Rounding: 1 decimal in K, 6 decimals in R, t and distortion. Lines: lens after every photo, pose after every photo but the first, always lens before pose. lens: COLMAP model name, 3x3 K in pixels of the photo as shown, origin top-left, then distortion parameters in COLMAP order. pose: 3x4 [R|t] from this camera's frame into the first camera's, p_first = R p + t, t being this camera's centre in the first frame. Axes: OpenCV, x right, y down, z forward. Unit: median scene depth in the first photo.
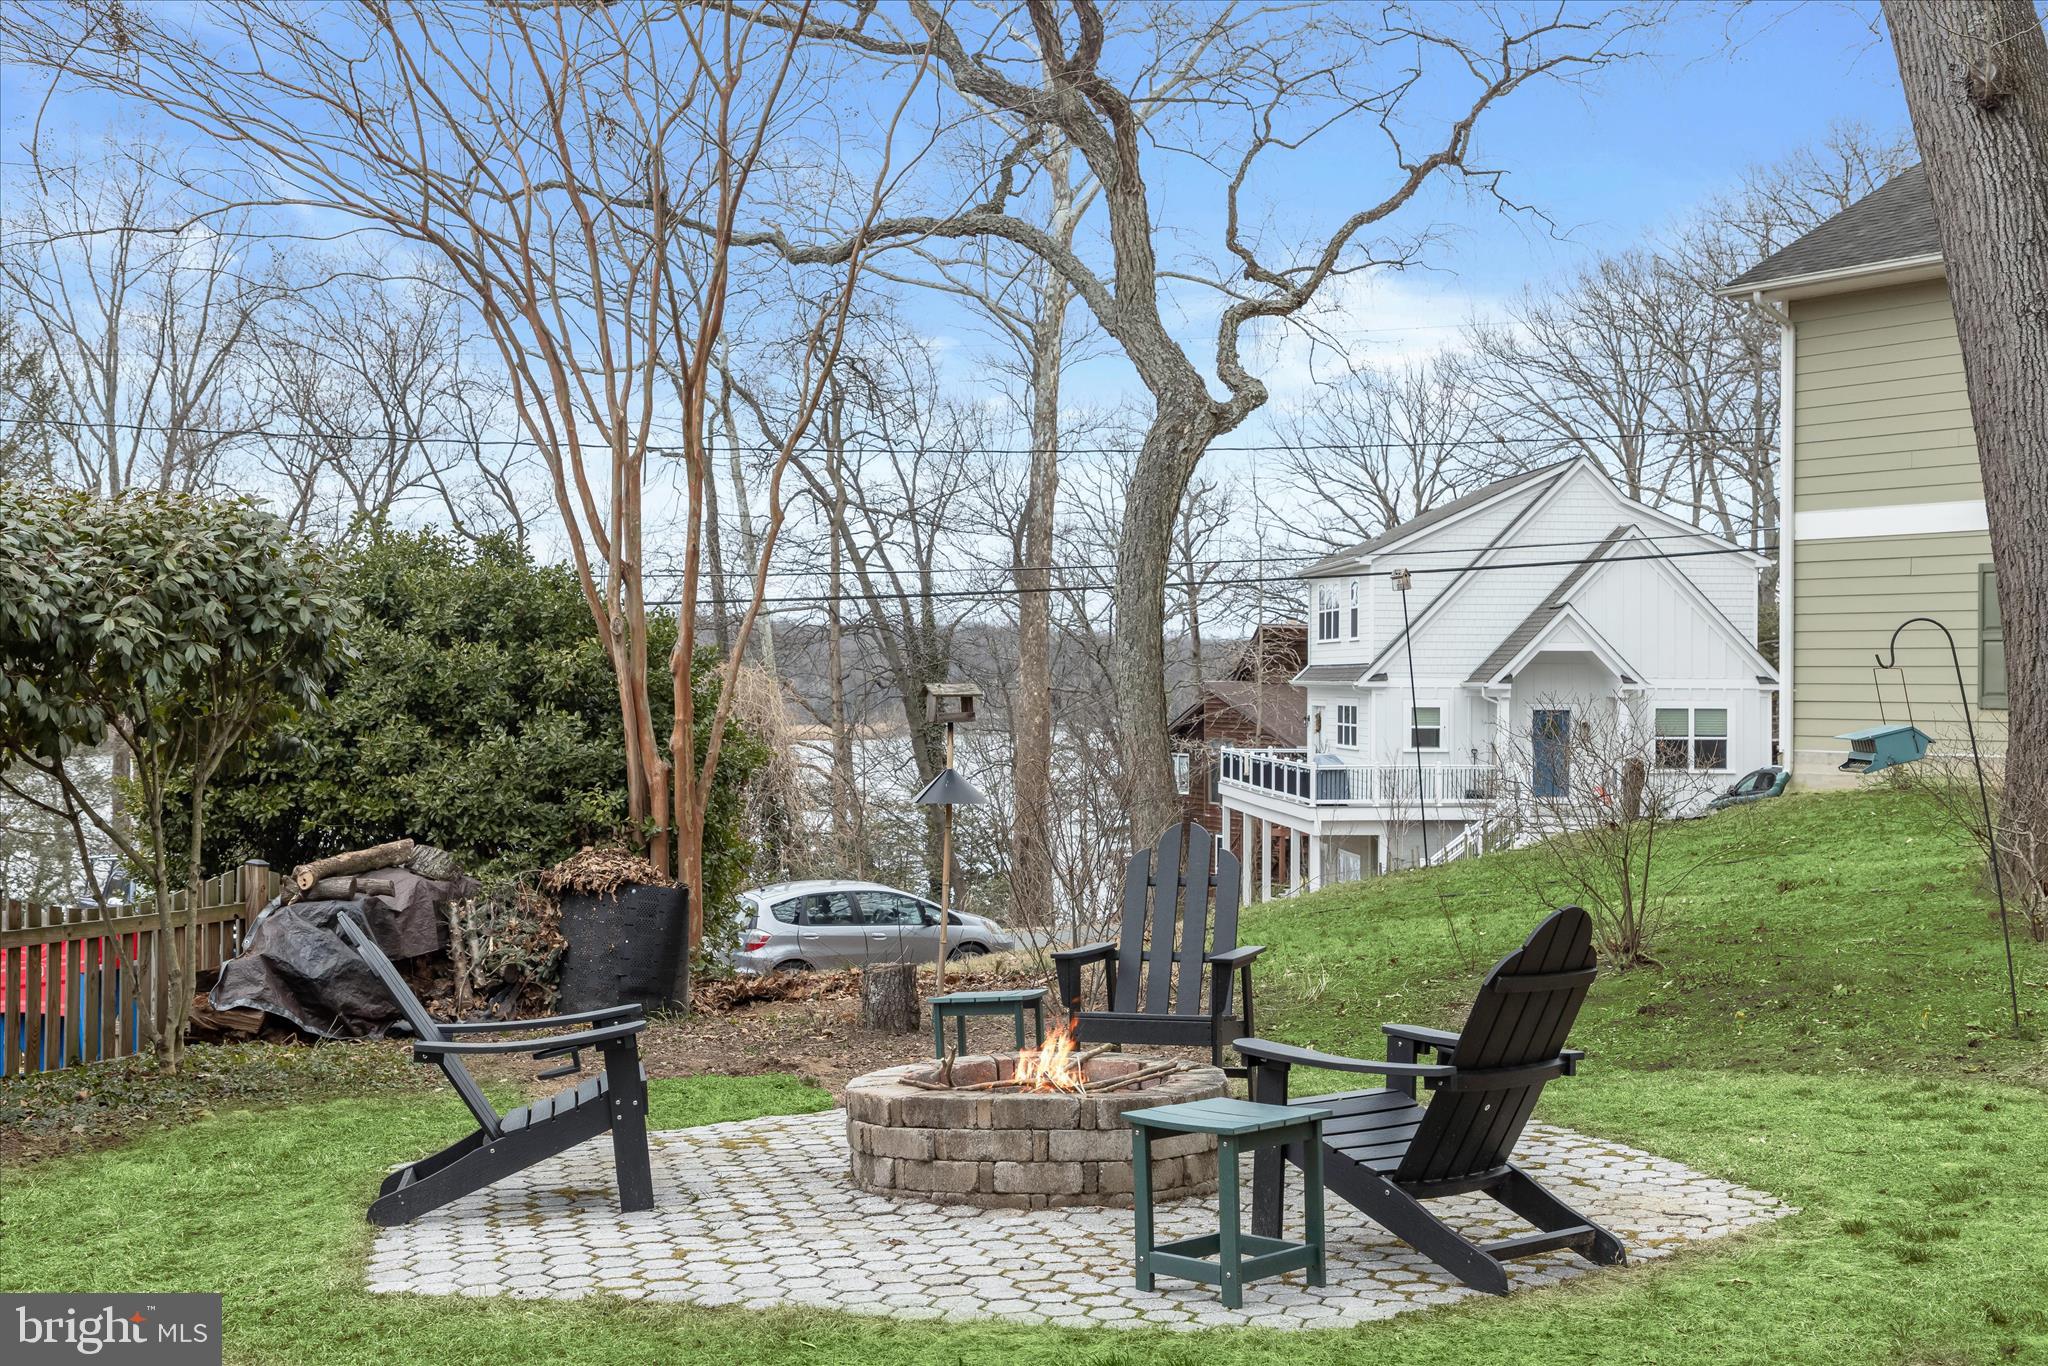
lens RADIAL K [[2445.5, 0, 1024.0], [0, 2445.5, 683.0], [0, 0, 1]] dist [0.051721, 0.002171]
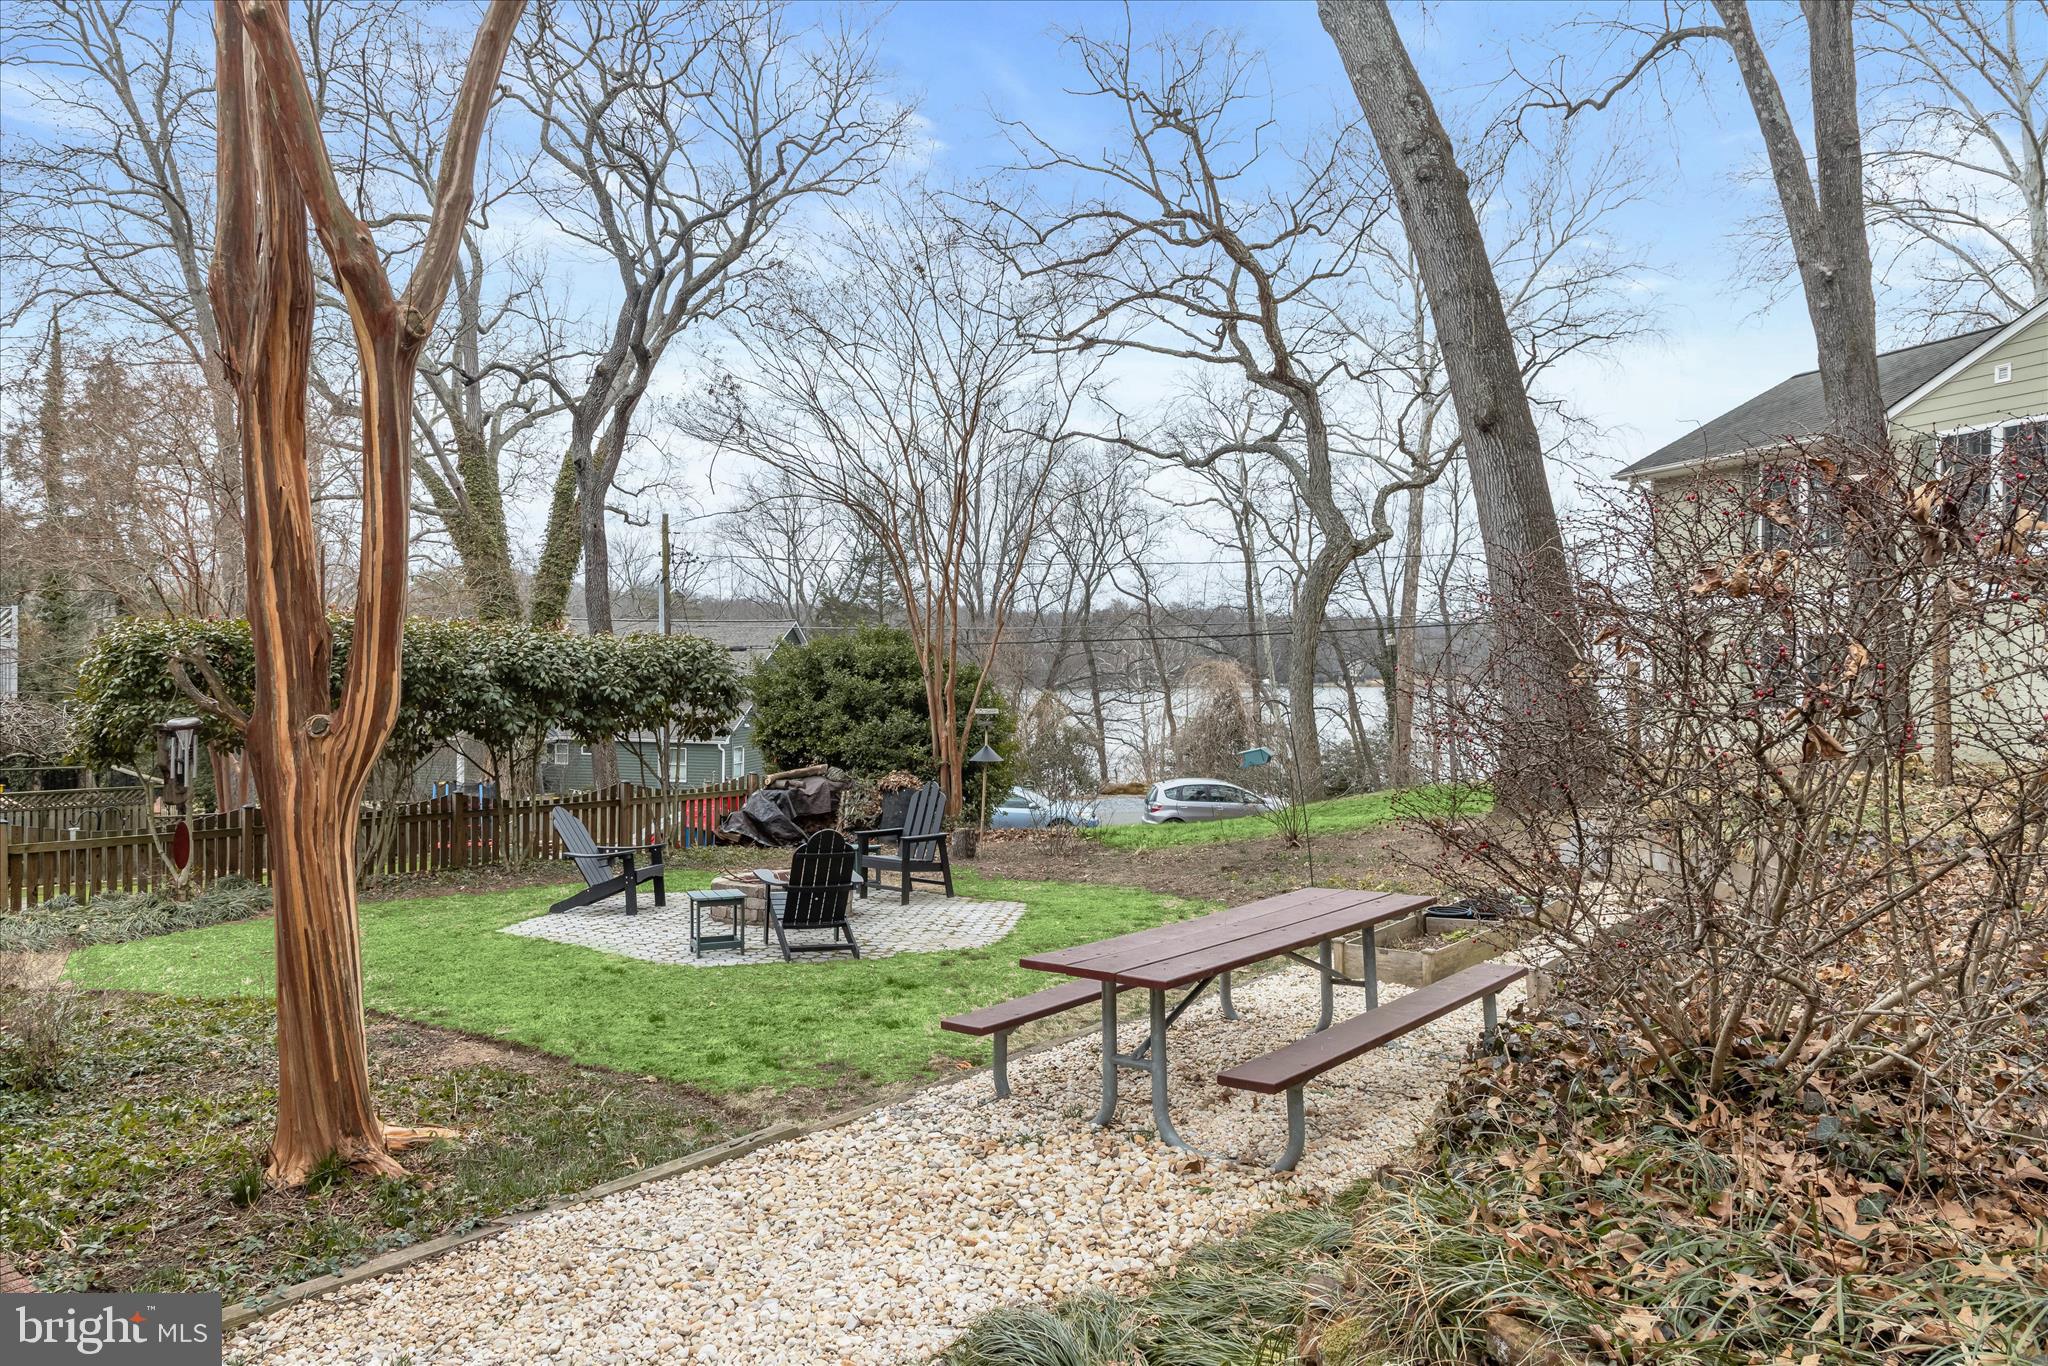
lens RADIAL K [[1346.1, 0, 1028.6], [0, 1346.1, 666.5], [0, 0, 1]] dist [-0.000997, 0.001537]
pose [[0.931591, 0.007831, -0.363423, 0.194956], [-0.004191, 0.999933, 0.010805, -0.022115], [0.363483, -0.008543, 0.931561, -0.069087]]
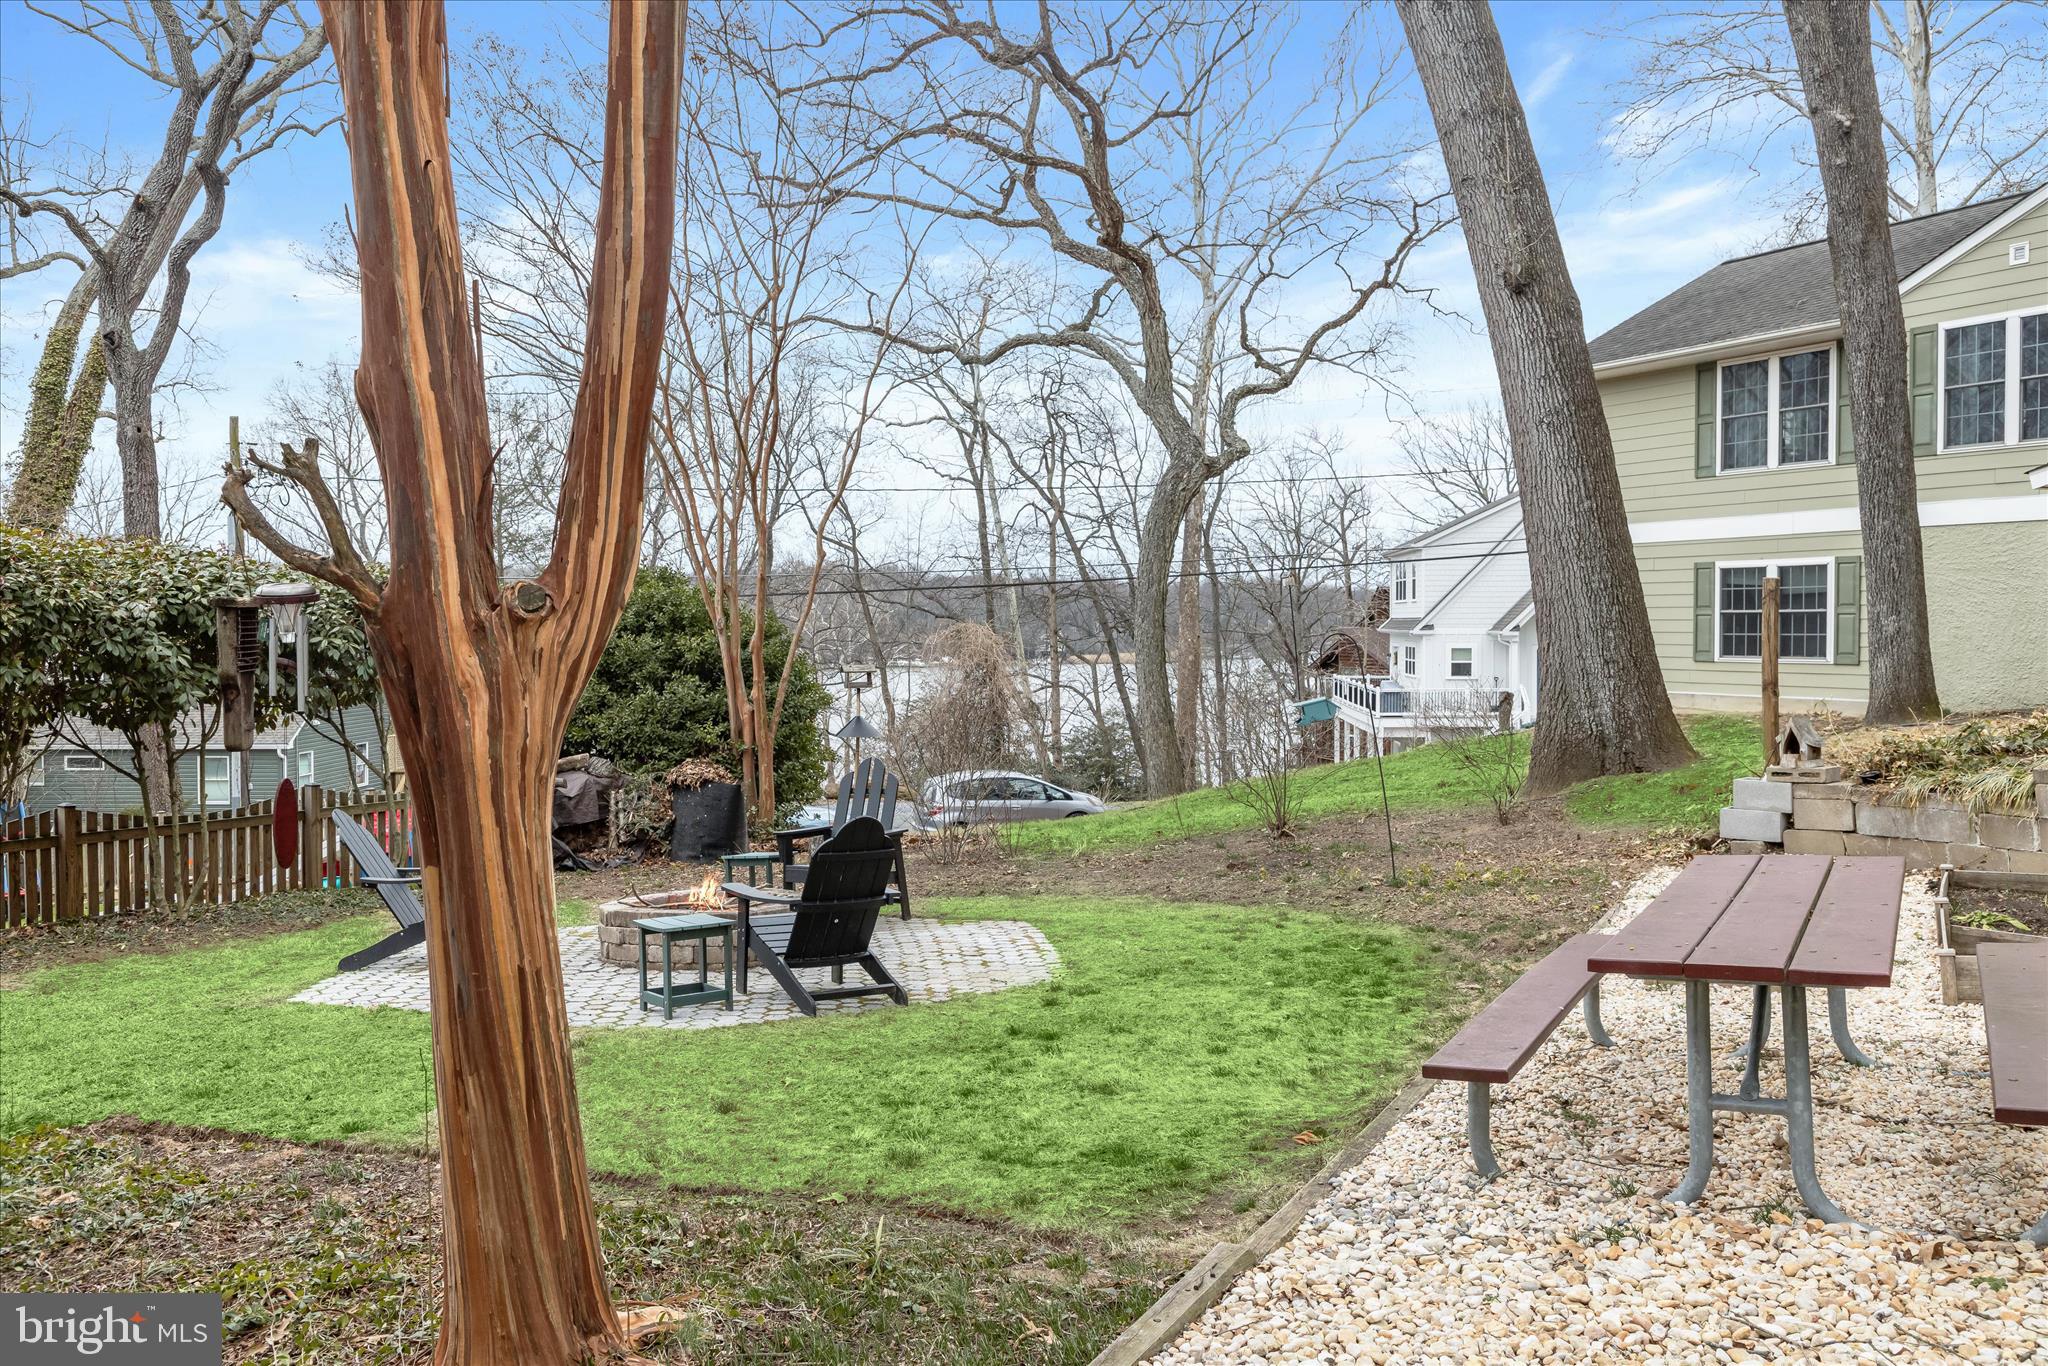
lens RADIAL K [[1716.8, 0, 1018.8], [0, 1716.8, 675.7], [0, 0, 1]] dist [-0.003997, 0.001740]
pose [[0.988580, -0.003539, -0.150658, 0.105818], [0.008159, 0.999515, 0.030057, -0.010942], [0.150479, -0.030943, 0.988129, -0.056476]]
